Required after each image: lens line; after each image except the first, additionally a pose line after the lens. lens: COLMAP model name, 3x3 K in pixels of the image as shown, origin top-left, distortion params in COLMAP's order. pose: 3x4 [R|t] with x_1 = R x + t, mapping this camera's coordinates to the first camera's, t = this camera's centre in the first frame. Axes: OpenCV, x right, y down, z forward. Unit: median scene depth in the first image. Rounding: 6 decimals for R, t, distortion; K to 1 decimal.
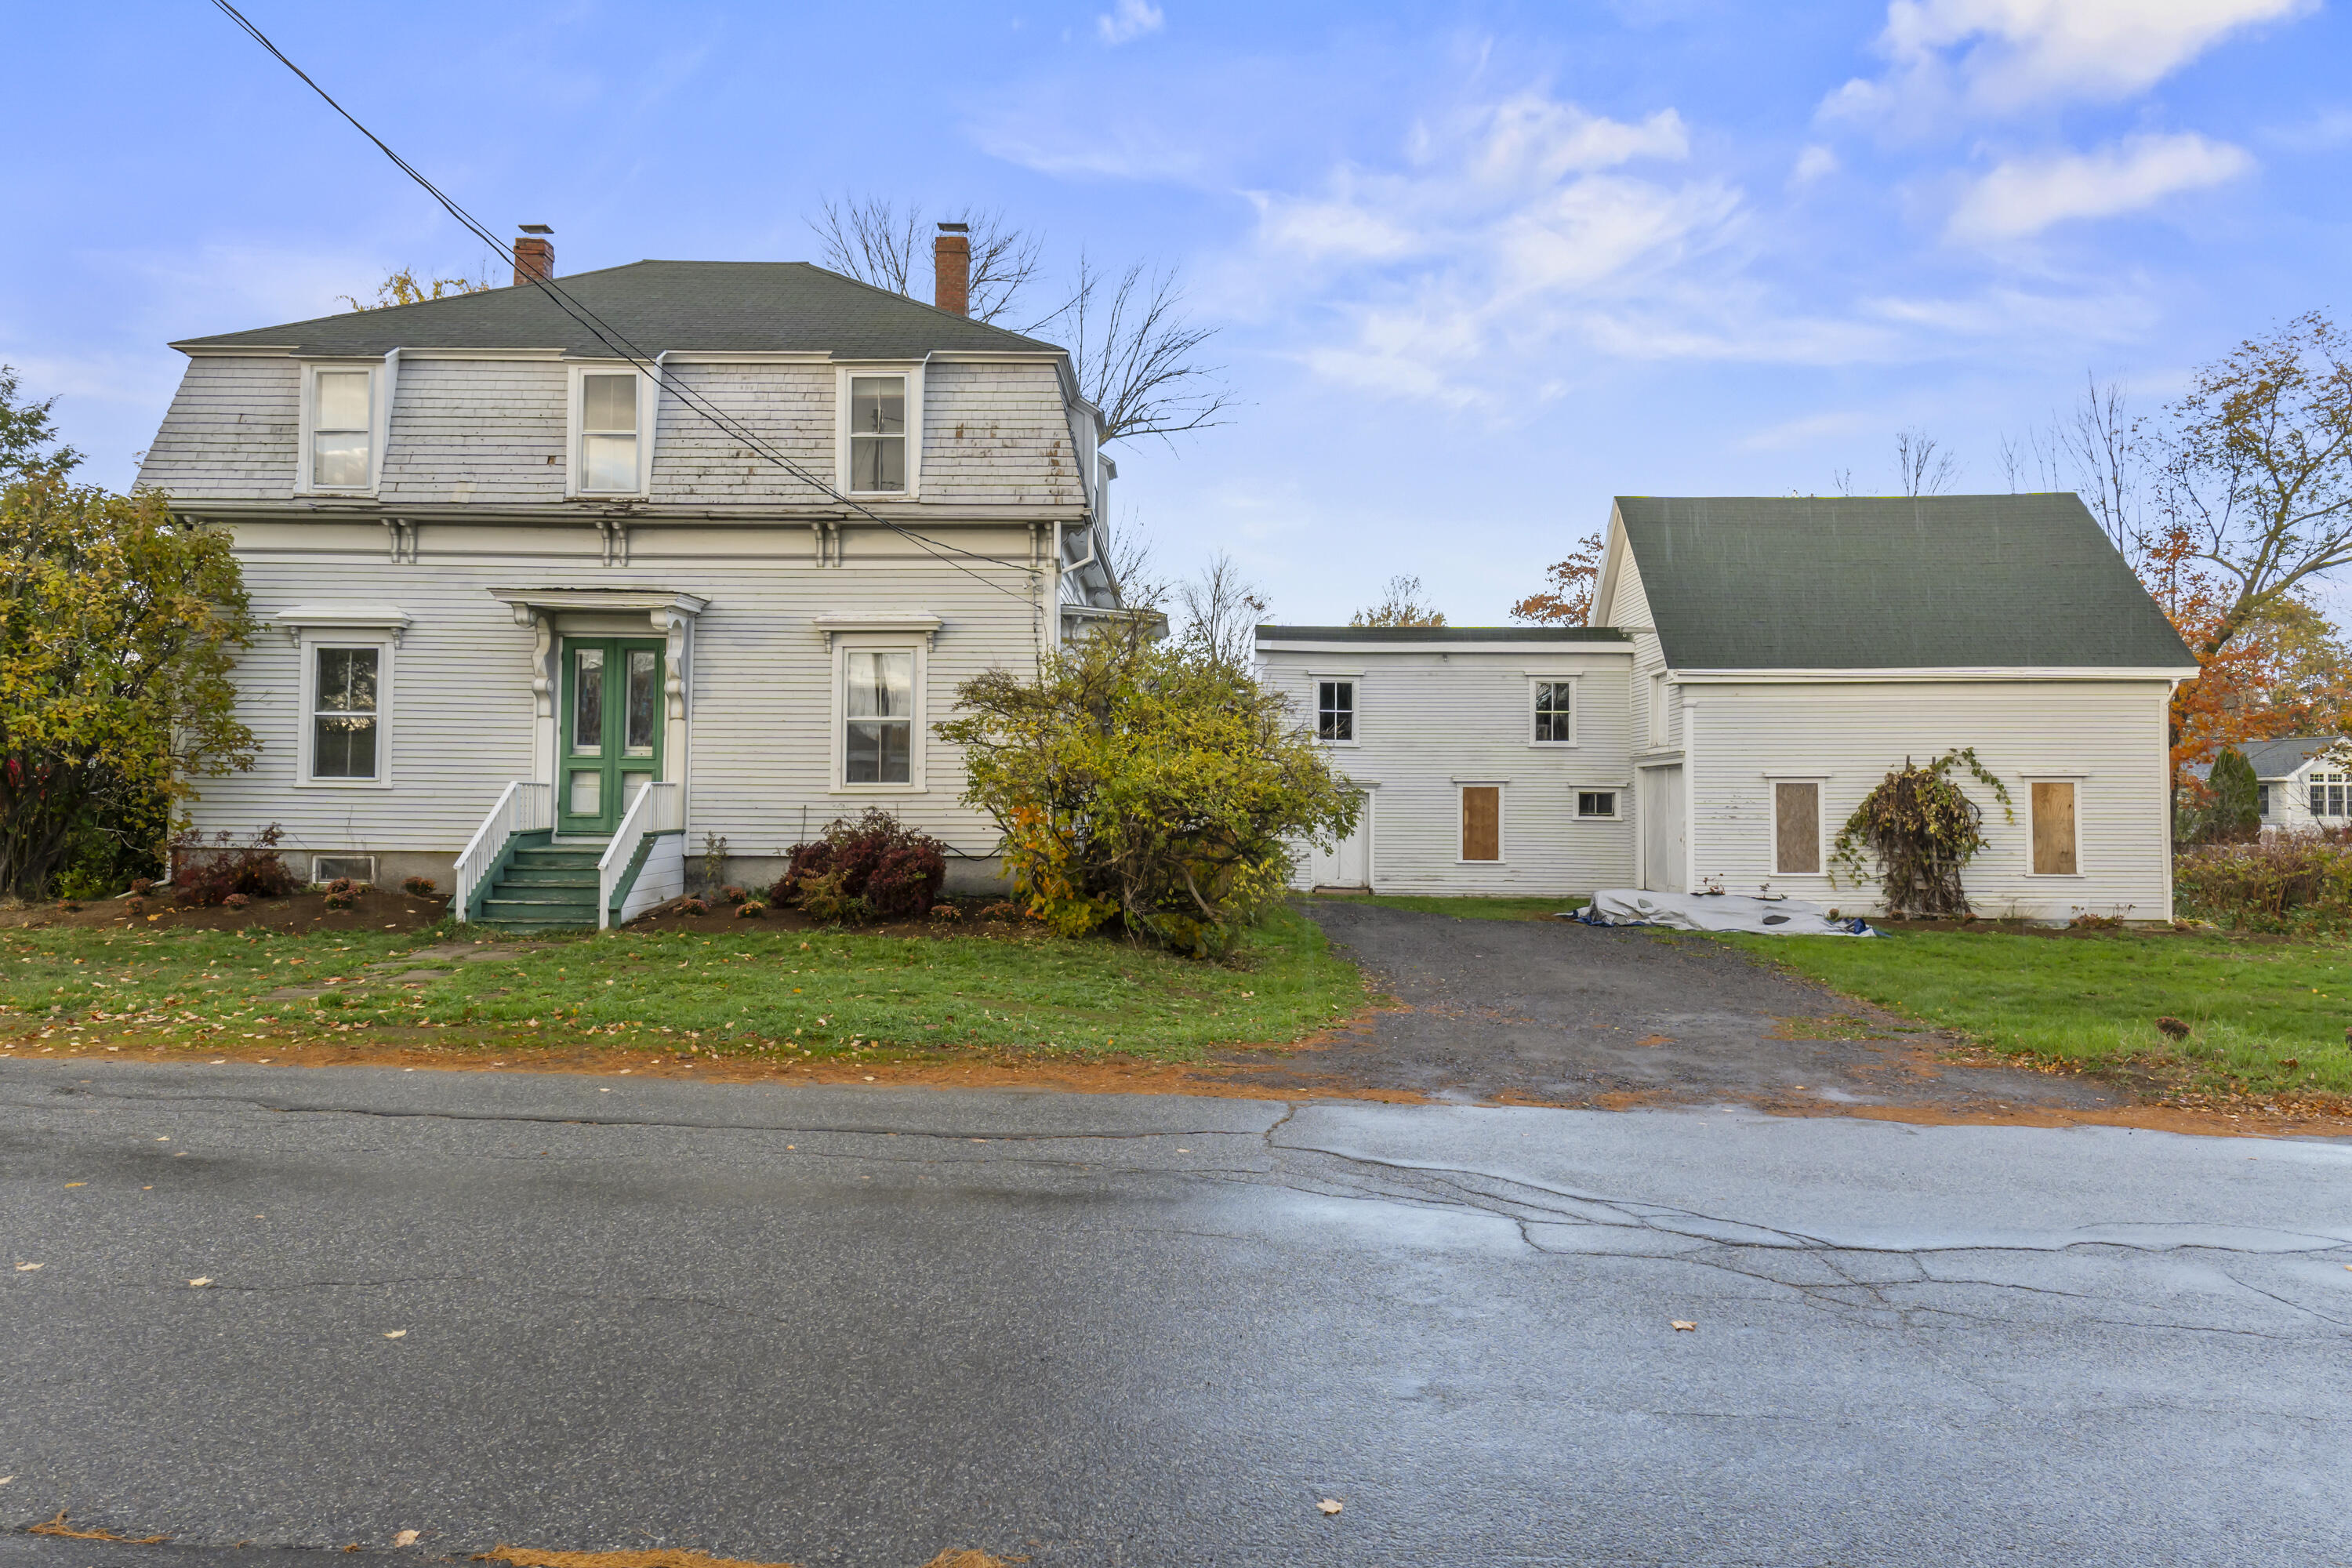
lens RADIAL K [[1518.6, 0, 1169.1], [0, 1518.6, 766.7], [0, 0, 1]] dist [0.014393, 0.000772]
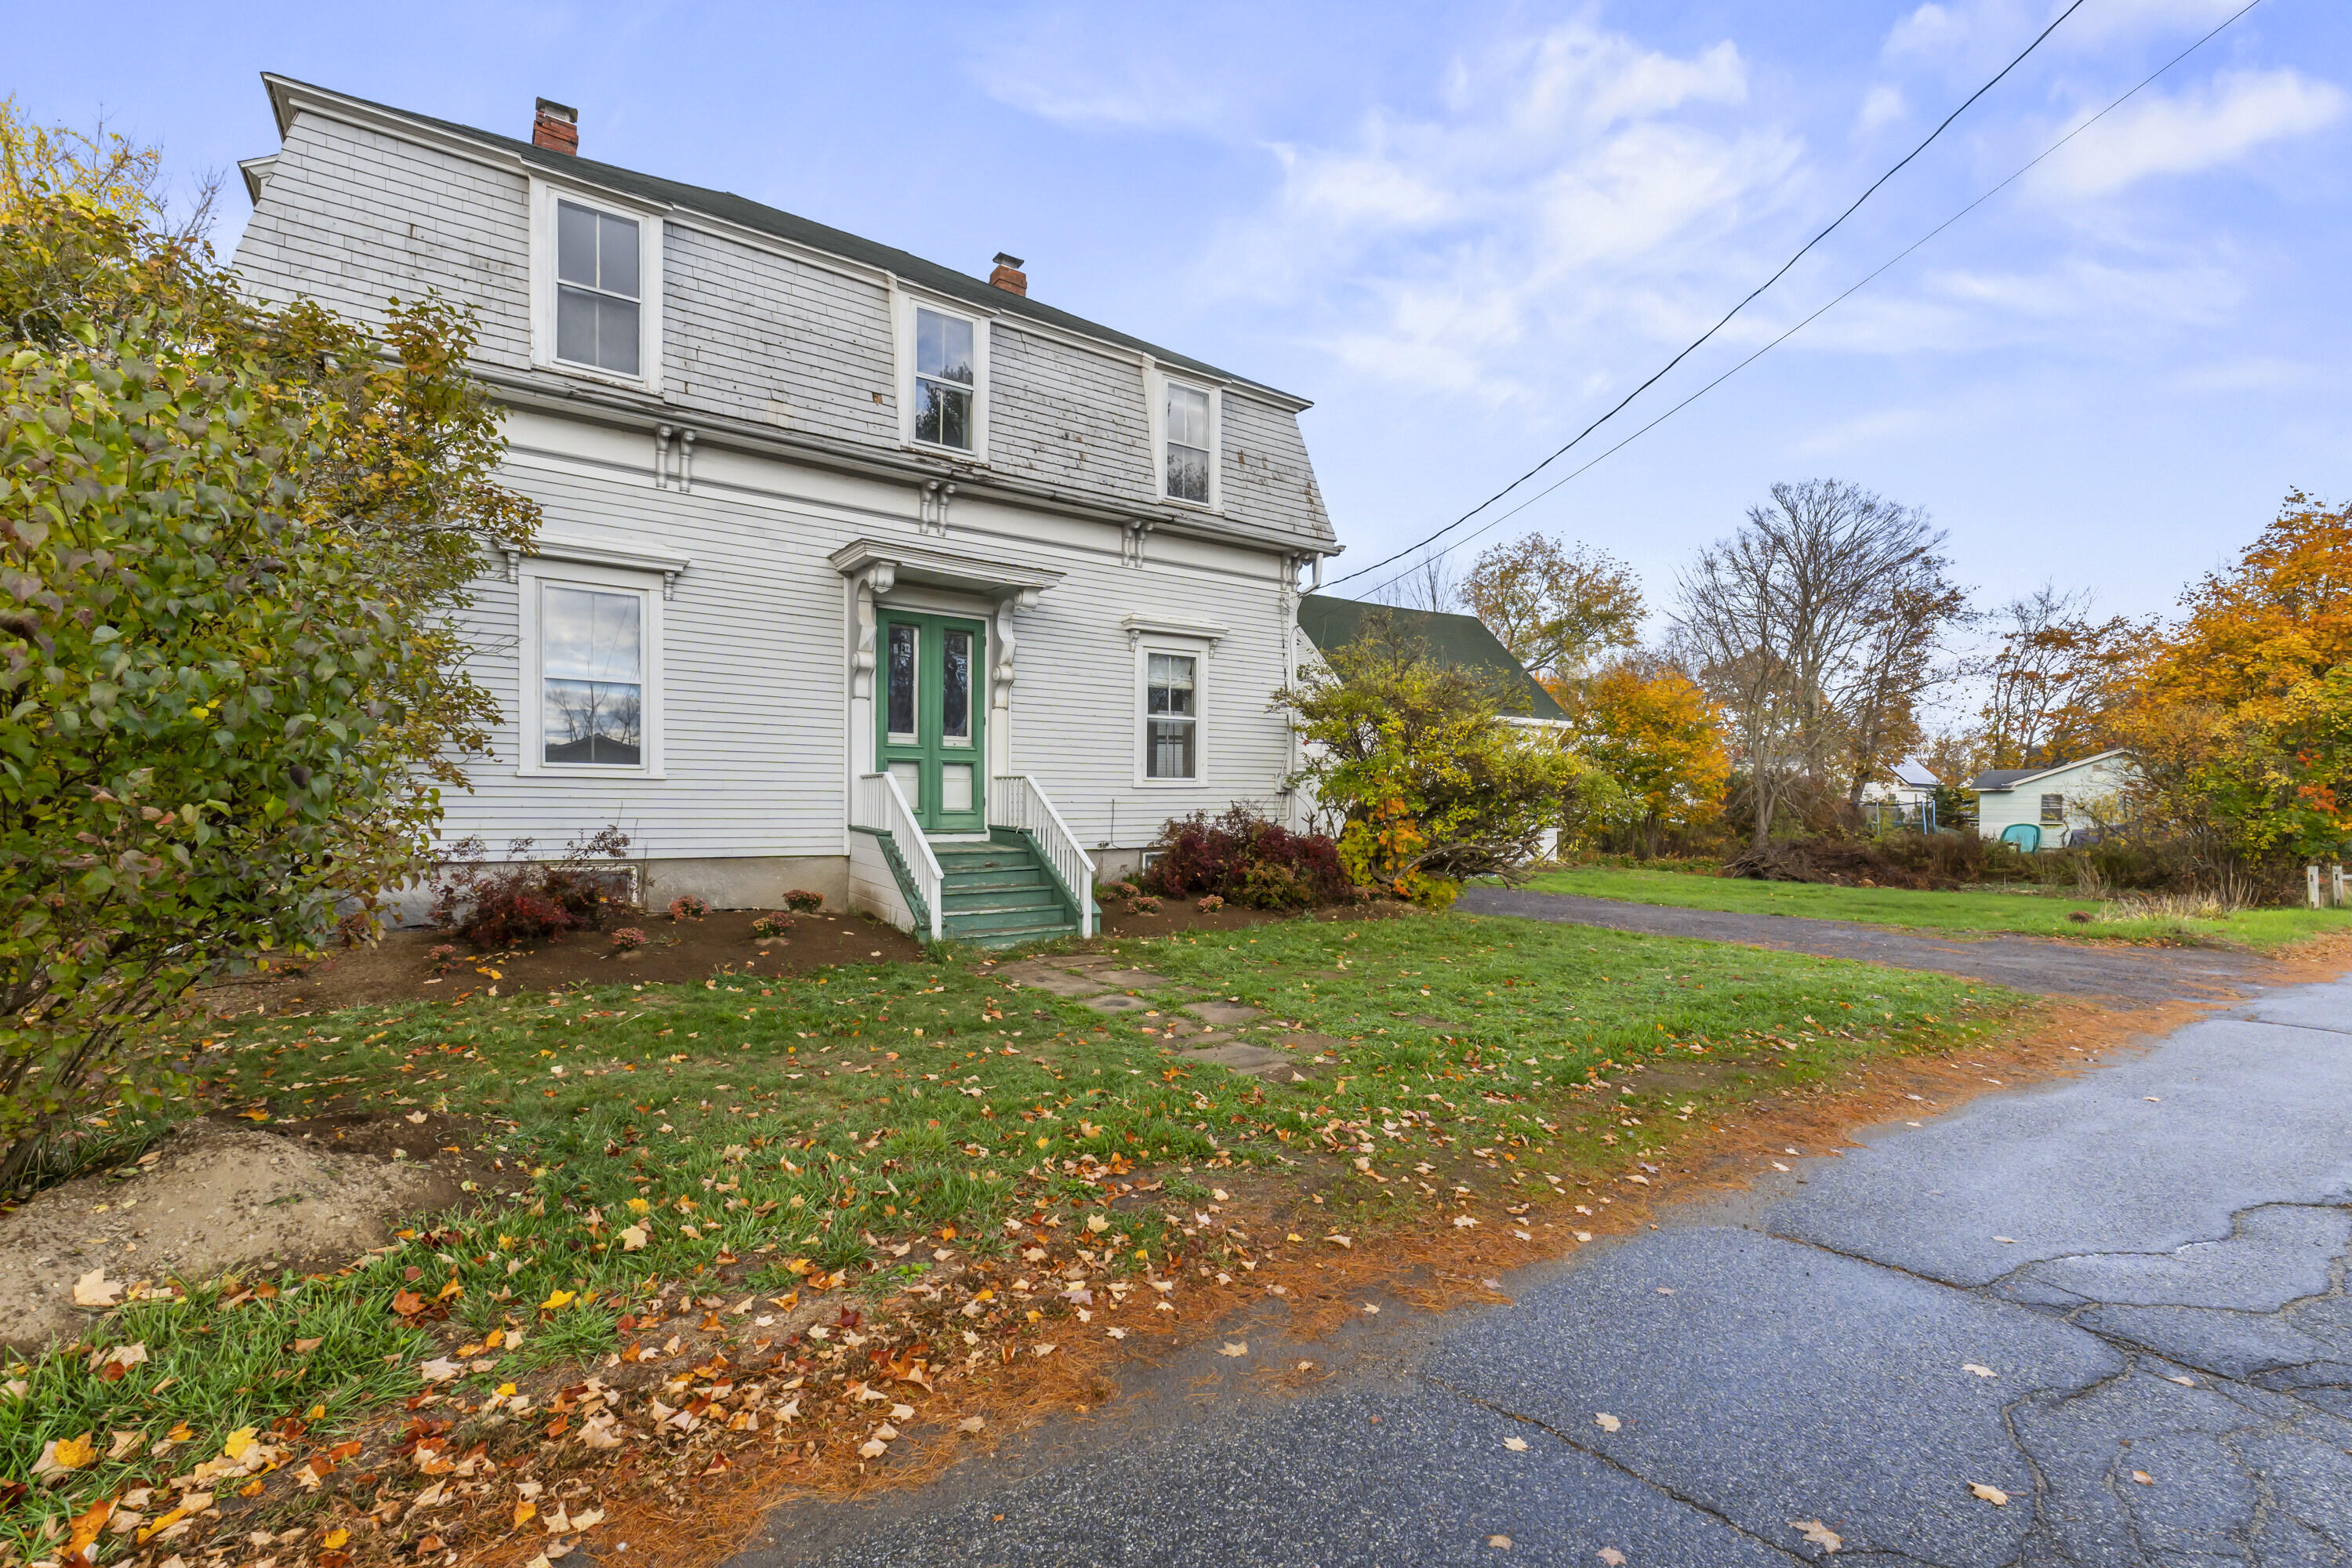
lens RADIAL K [[1008.0, 0, 1115.2], [0, 1008.0, 833.4], [0, 0, 1]] dist [-0.001961, 0.000661]
pose [[0.812629, -0.020161, 0.582432, -0.434926], [-0.017443, 0.998112, 0.058887, 0.005564], [-0.582520, -0.058013, 0.810744, 0.307431]]
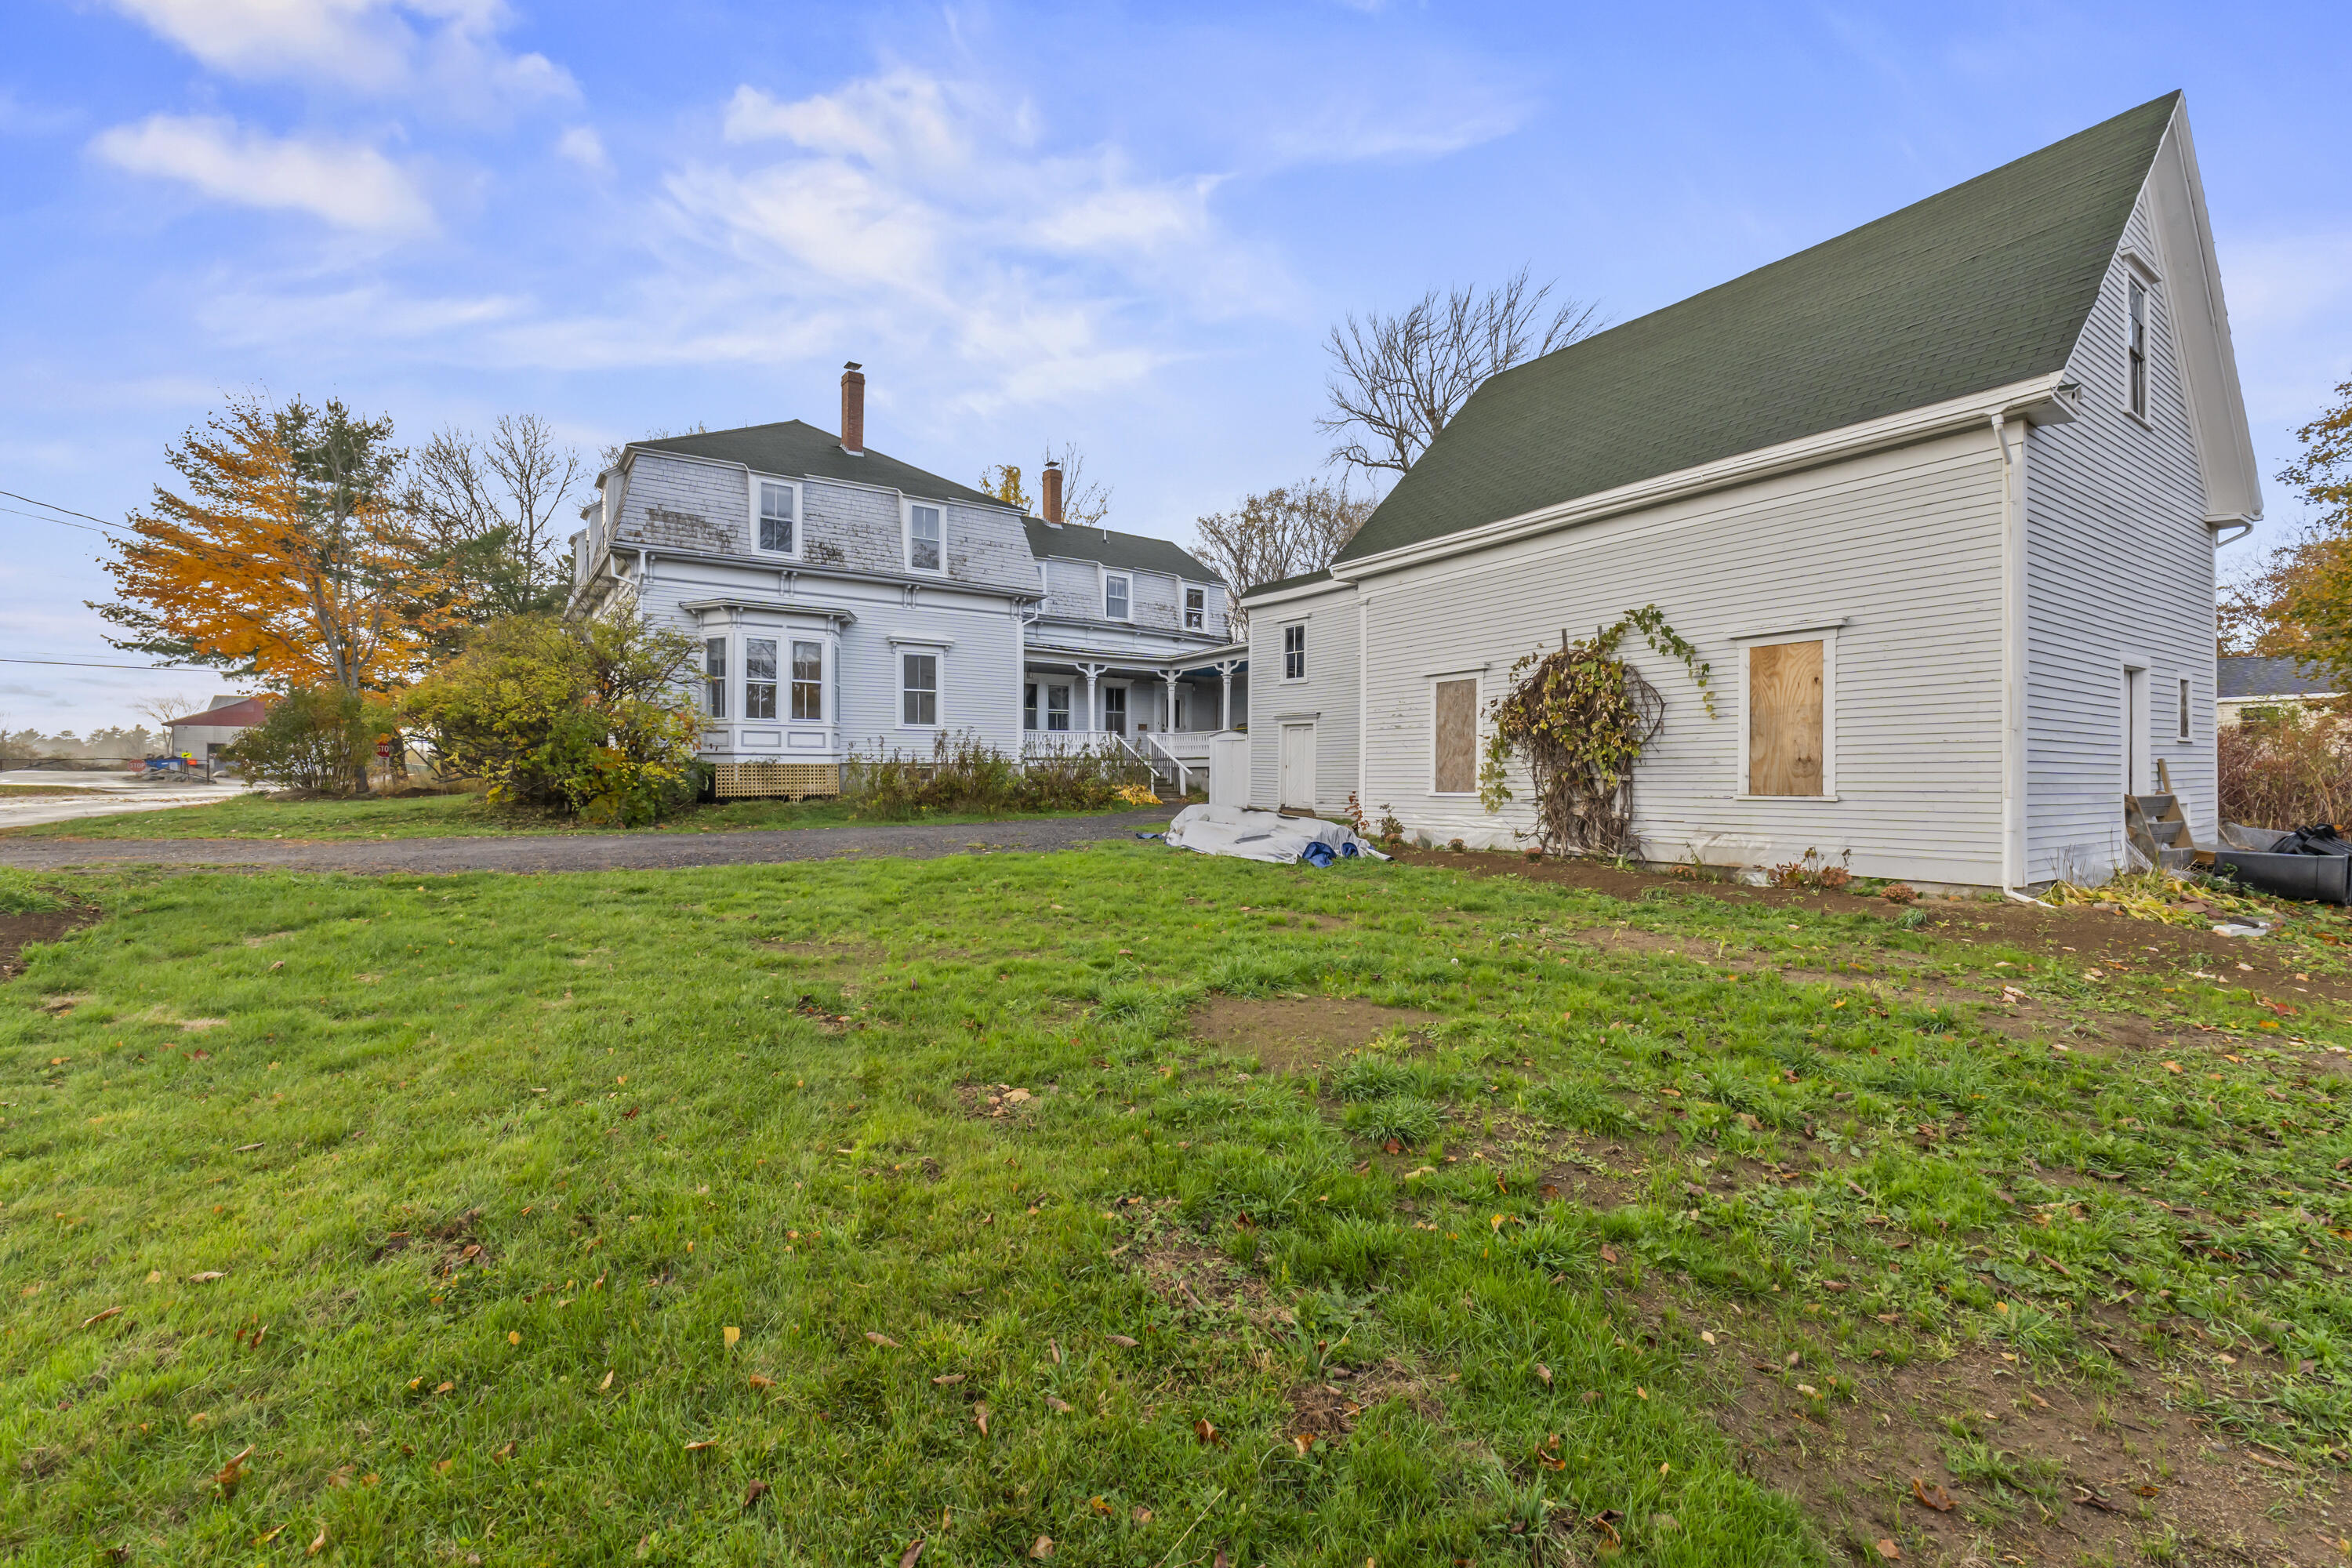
lens RADIAL K [[1008.0, 0, 1175.6], [0, 1008.0, 780.0], [0, 0, 1]] dist [-0.001961, 0.000661]
pose [[0.582758, -0.004165, -0.812635, 0.770580], [0.023589, 0.999652, 0.011792, 0.054359], [0.812303, -0.026041, 0.582654, 0.576126]]
